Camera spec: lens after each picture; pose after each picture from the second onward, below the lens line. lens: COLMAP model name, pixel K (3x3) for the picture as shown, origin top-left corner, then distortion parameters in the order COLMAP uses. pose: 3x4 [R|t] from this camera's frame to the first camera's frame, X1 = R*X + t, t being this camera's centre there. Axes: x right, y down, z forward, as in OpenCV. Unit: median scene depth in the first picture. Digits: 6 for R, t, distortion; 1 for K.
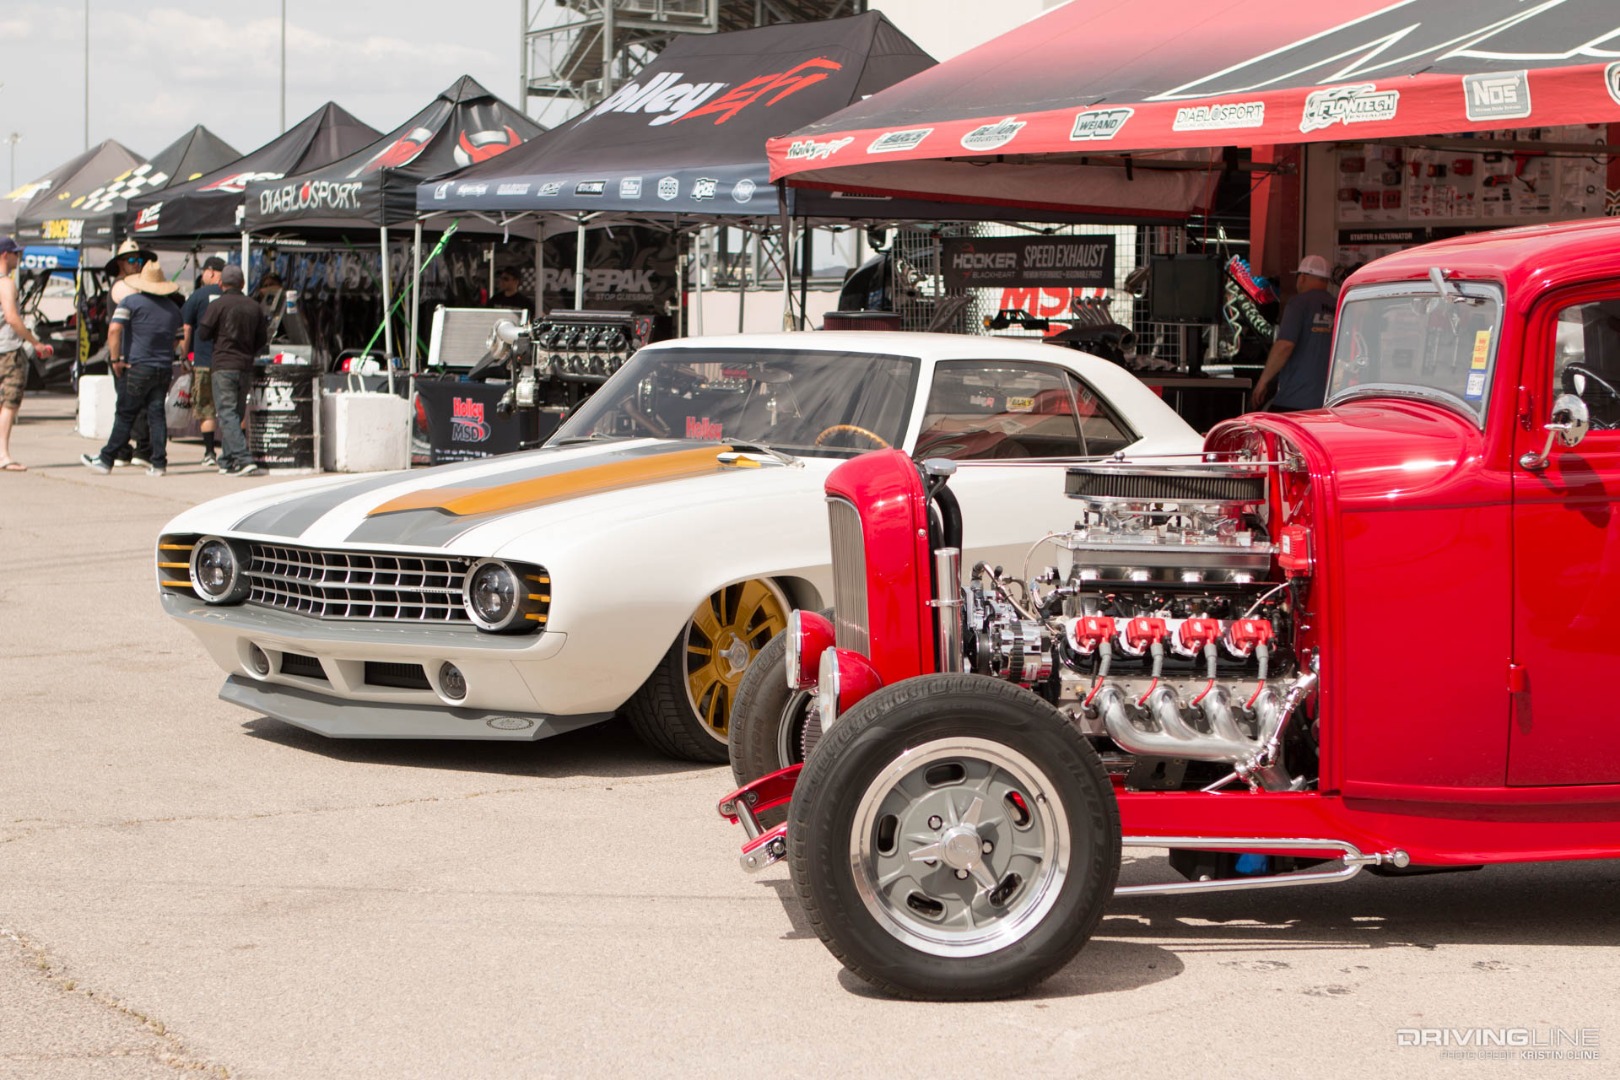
lens RADIAL K [[2983.8, 0, 810.0], [0, 2983.8, 540.0], [0, 0, 1]] dist [-0.039495, -0.000844]
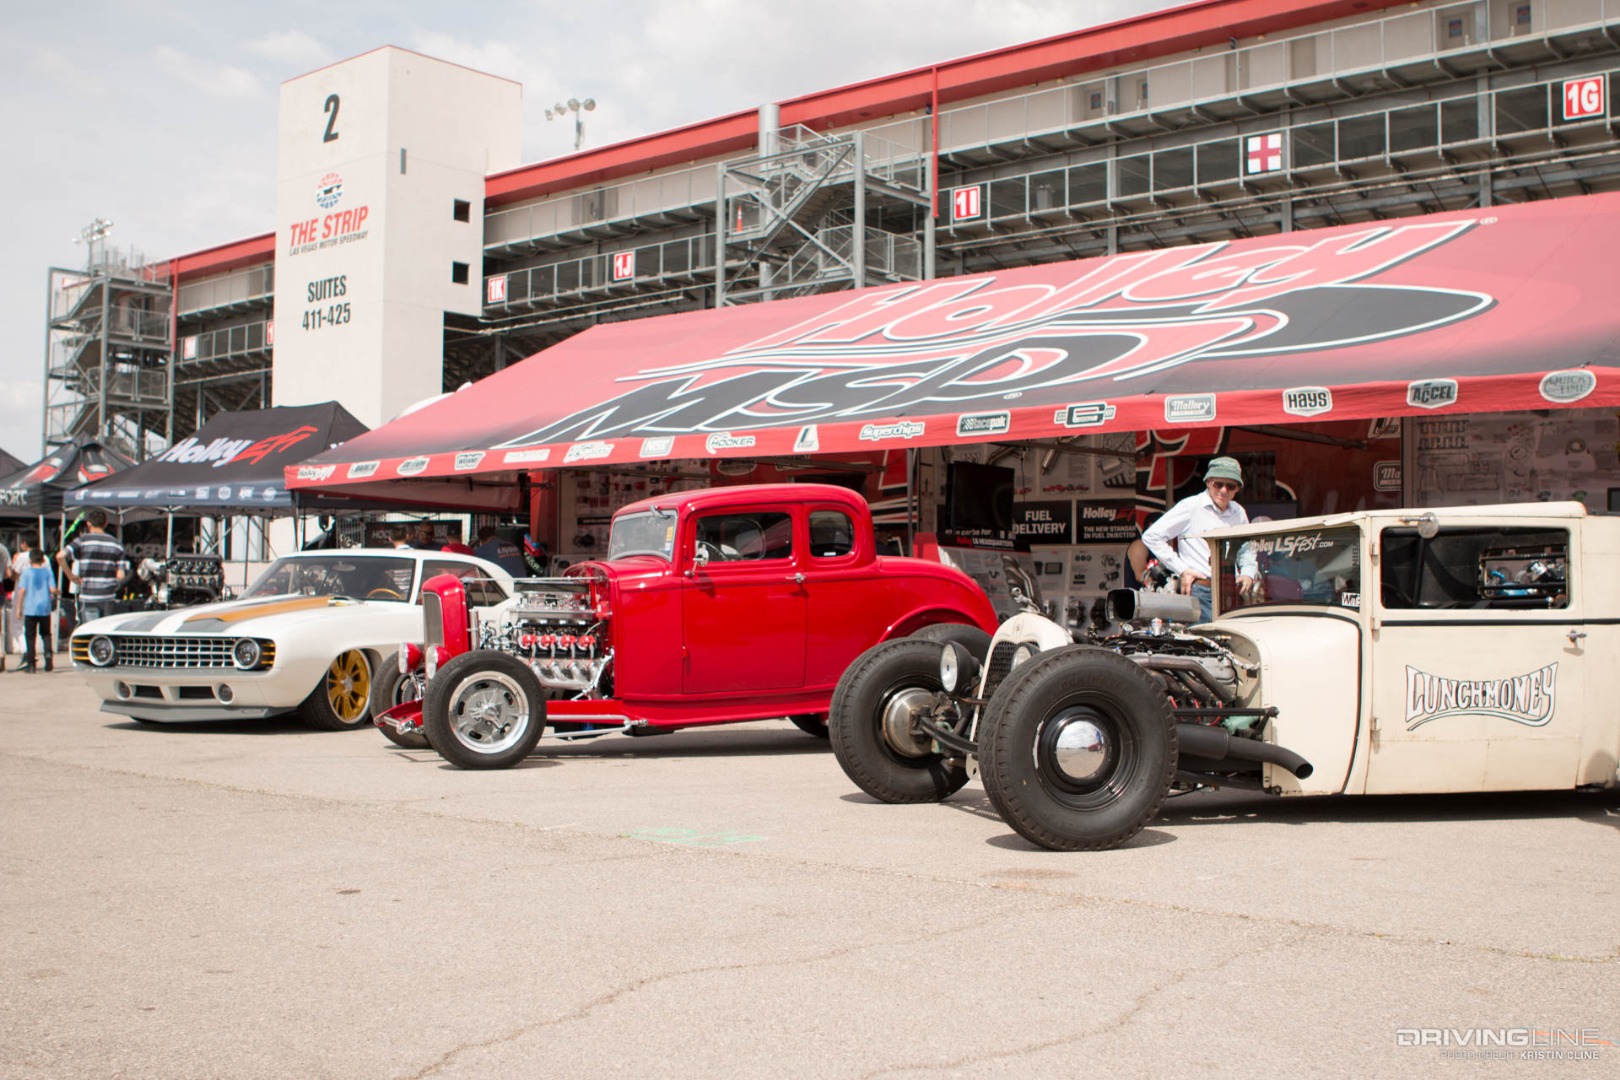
lens RADIAL K [[1795.1, 0, 810.0], [0, 1795.1, 540.0], [0, 0, 1]] dist [-0.001445, 0.007880]
pose [[0.950522, -0.001211, 0.310655, -0.120531], [0.032136, 0.995011, -0.094450, 0.074247], [-0.308991, 0.099760, 0.945818, -0.440087]]
